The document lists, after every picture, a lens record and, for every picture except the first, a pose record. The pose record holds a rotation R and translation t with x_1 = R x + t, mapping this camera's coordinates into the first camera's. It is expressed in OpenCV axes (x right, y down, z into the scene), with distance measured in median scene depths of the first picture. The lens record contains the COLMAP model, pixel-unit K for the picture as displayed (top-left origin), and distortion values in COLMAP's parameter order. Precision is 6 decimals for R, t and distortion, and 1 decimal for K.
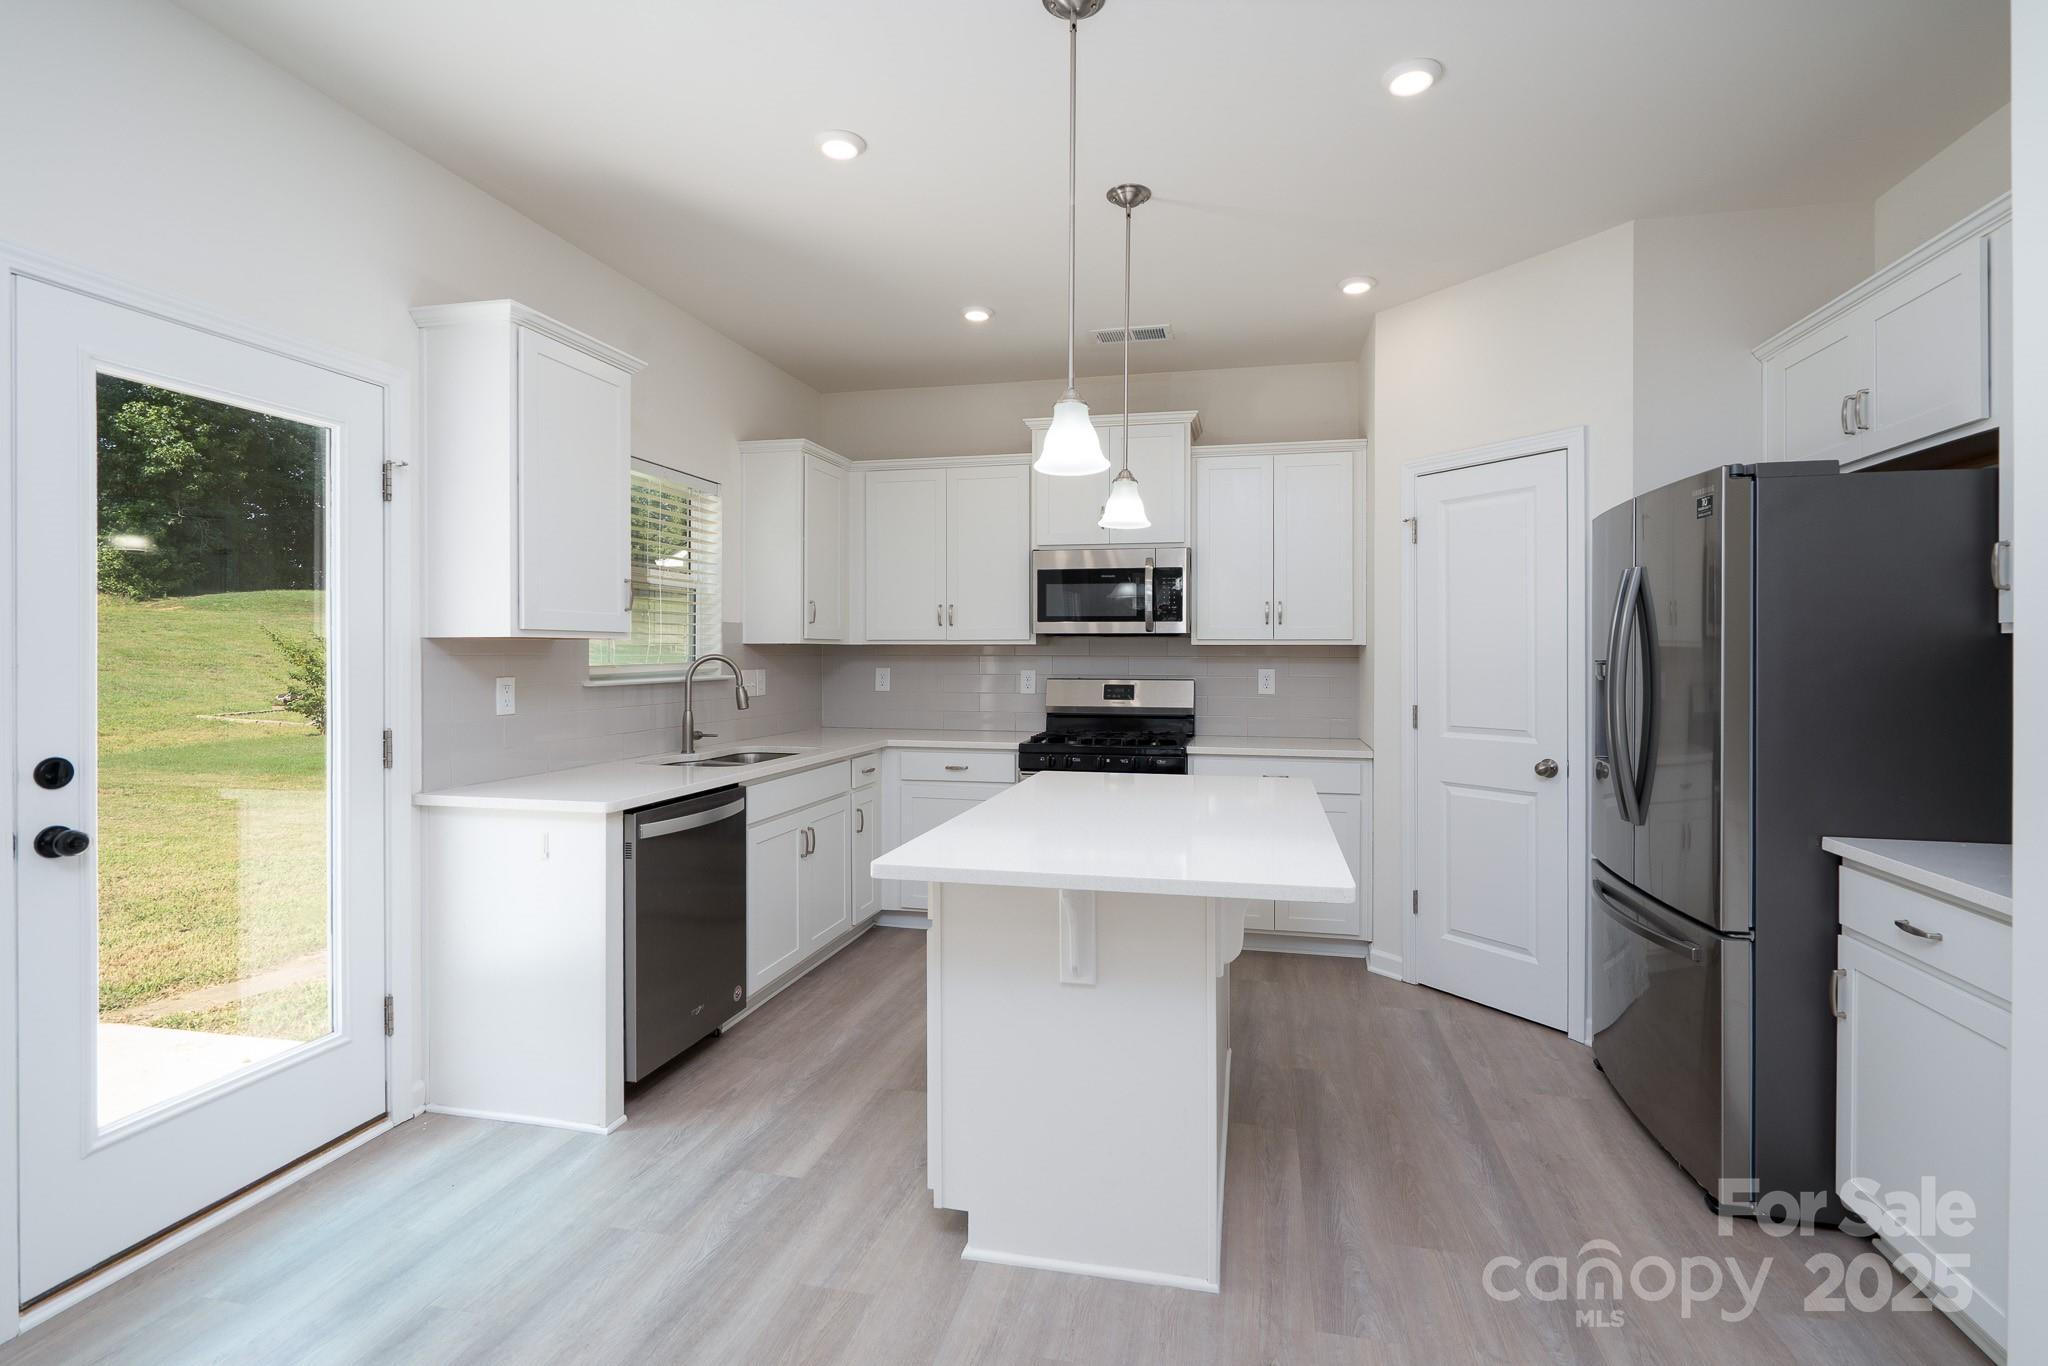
lens RADIAL K [[940.5, 0, 1034.4], [0, 940.5, 660.6], [0, 0, 1]] dist [-0.001518, 0.001186]
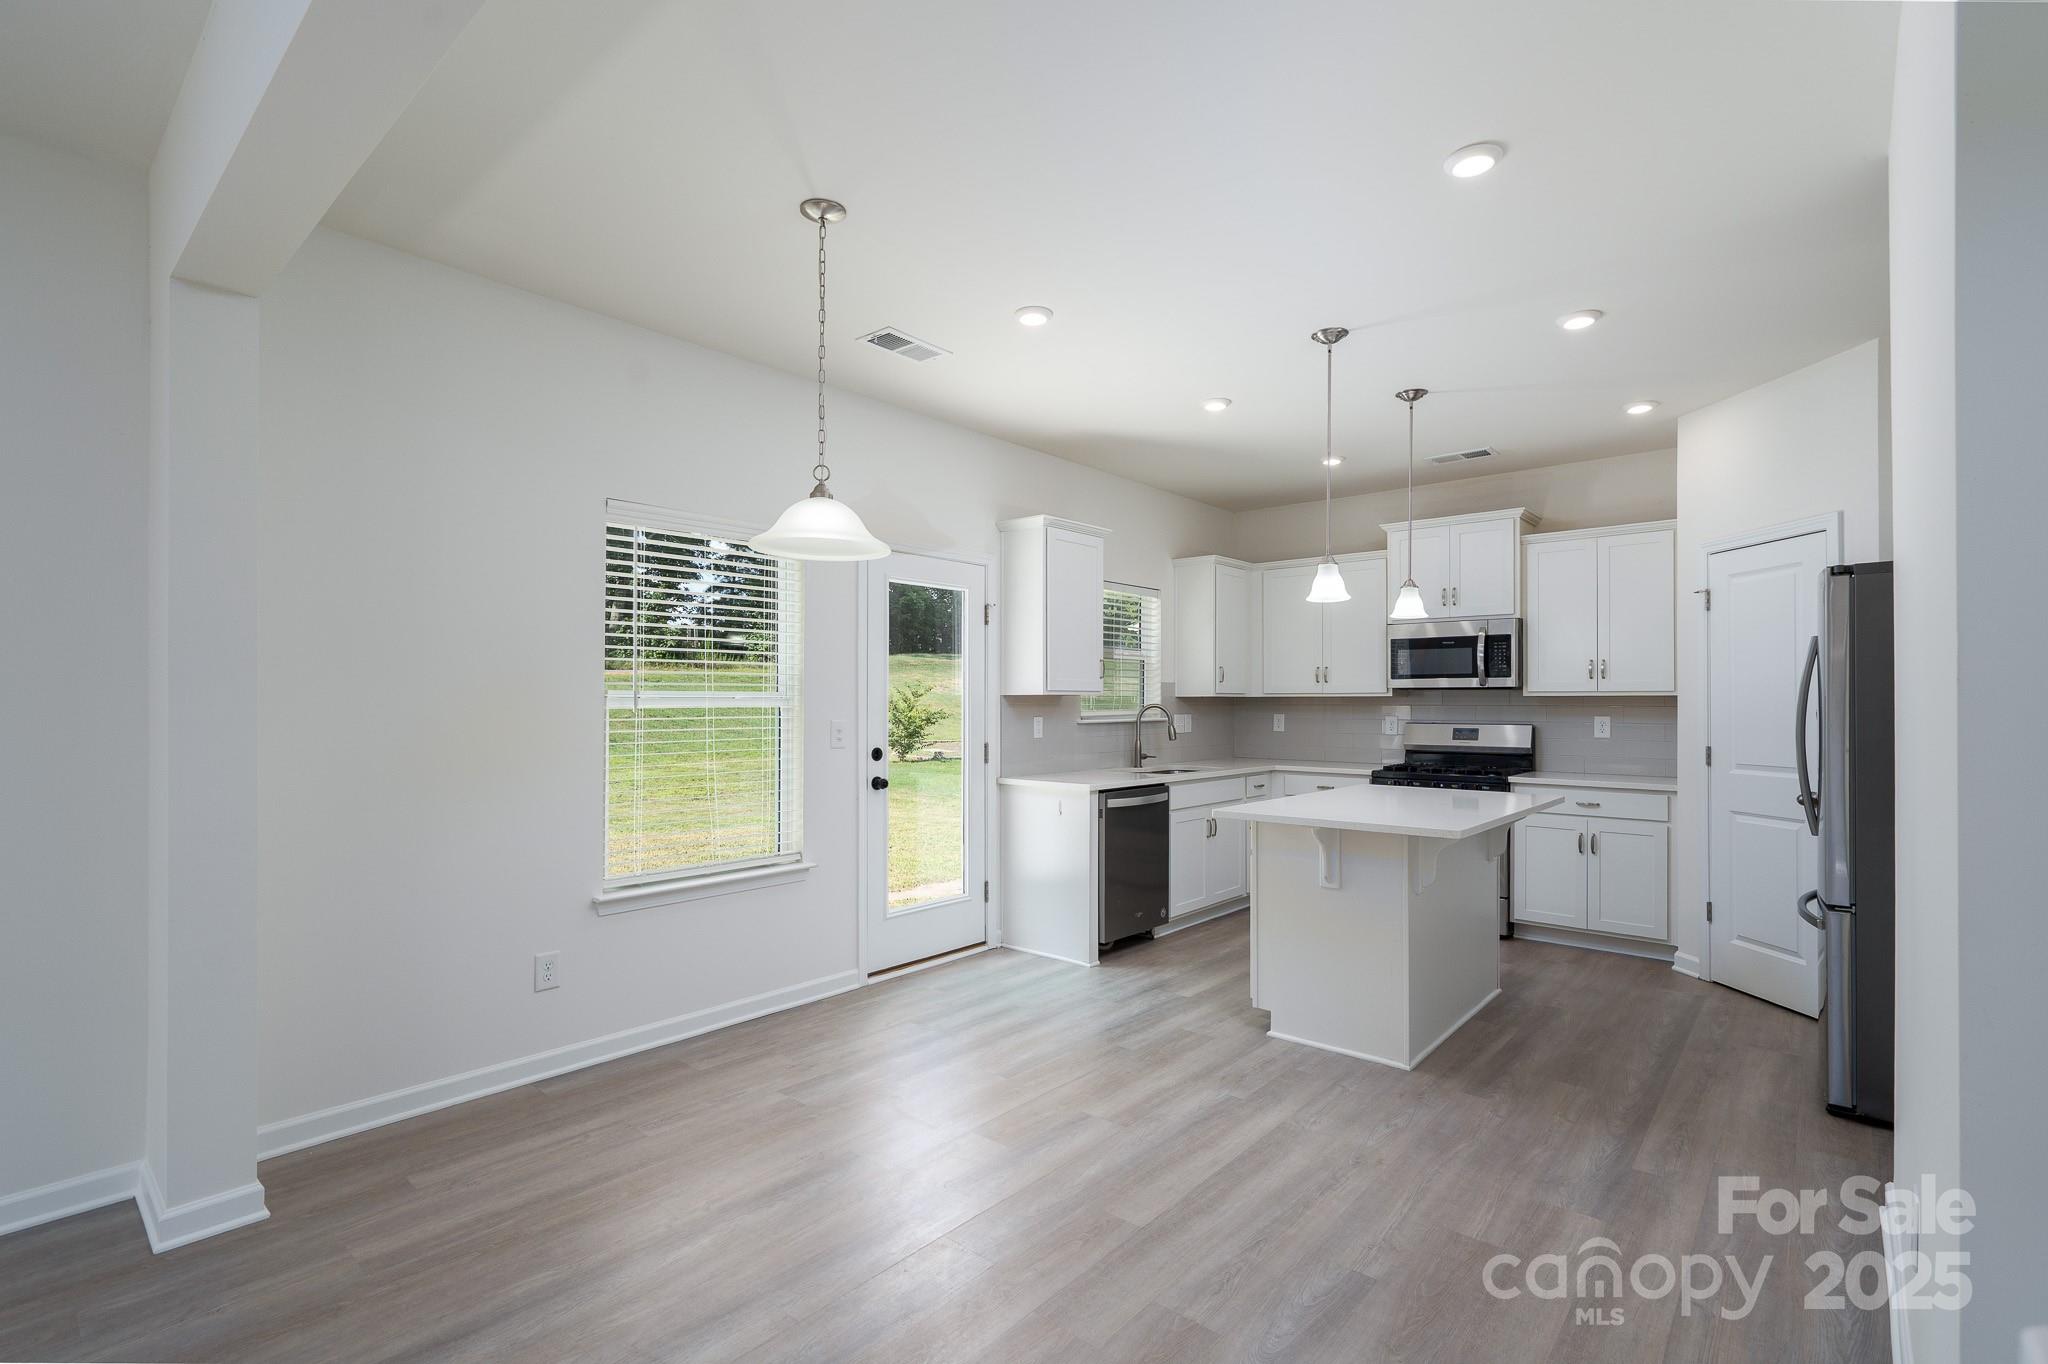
lens RADIAL K [[940.5, 0, 1055.9], [0, 940.5, 705.2], [0, 0, 1]] dist [-0.001518, 0.001186]
pose [[0.893970, 0.000203, -0.448127, 0.195956], [-0.002734, 0.999984, -0.005003, 0.003511], [0.448118, 0.005697, 0.893956, -0.426512]]
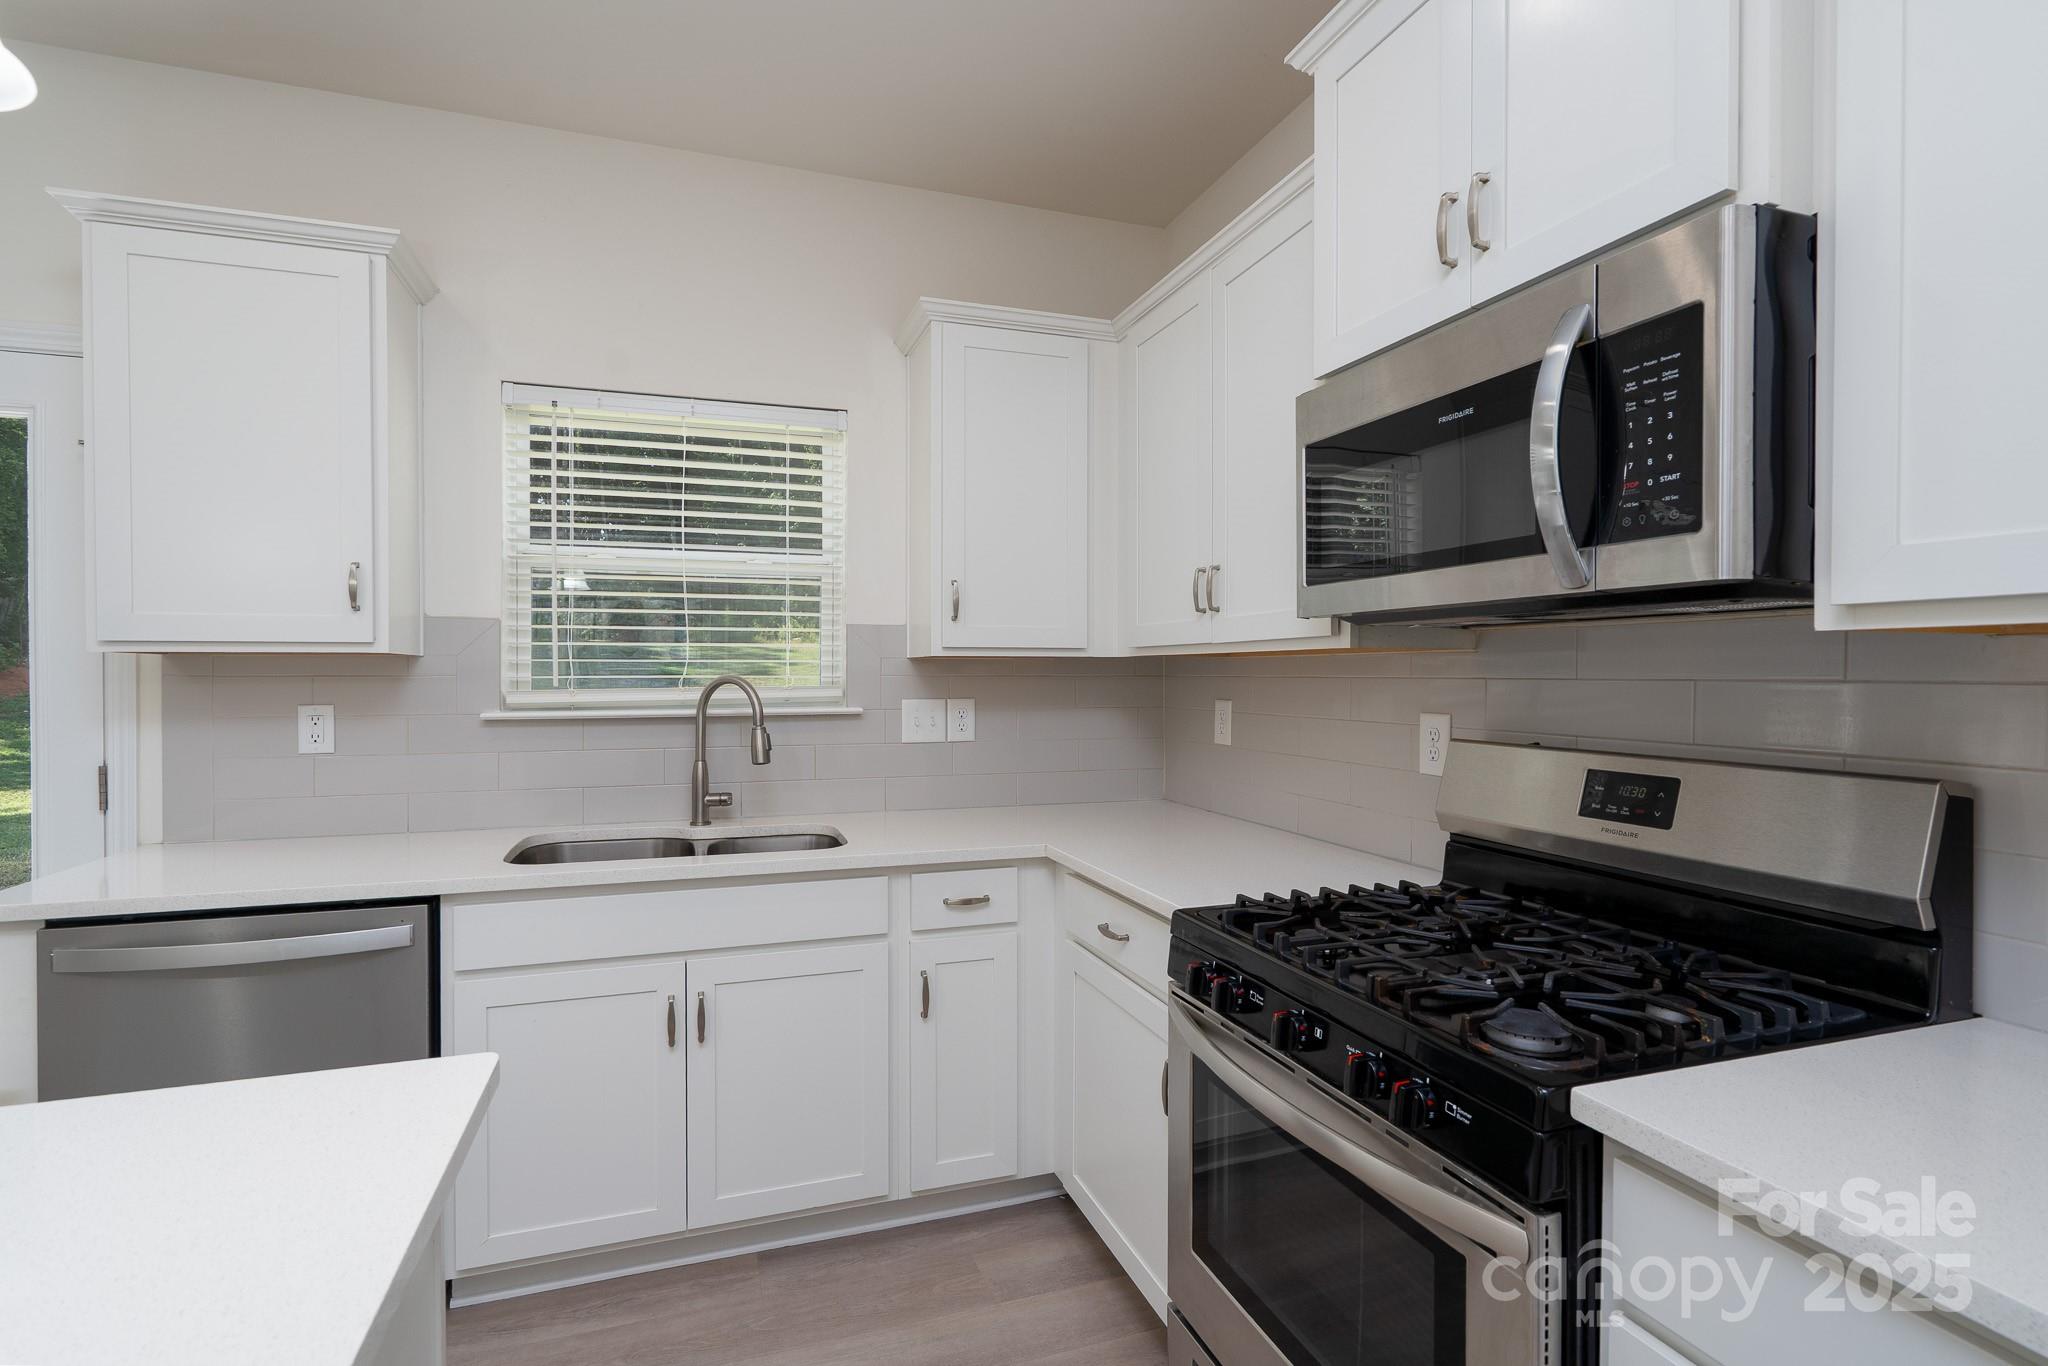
lens RADIAL K [[980.6, 0, 1025.7], [0, 980.6, 696.1], [0, 0, 1]] dist [0.008370, 0.000085]
pose [[0.512001, 0.020094, -0.858750, 0.315537], [-0.004026, 0.999772, 0.020993, -0.006393], [0.858975, -0.007291, 0.511965, 0.809969]]
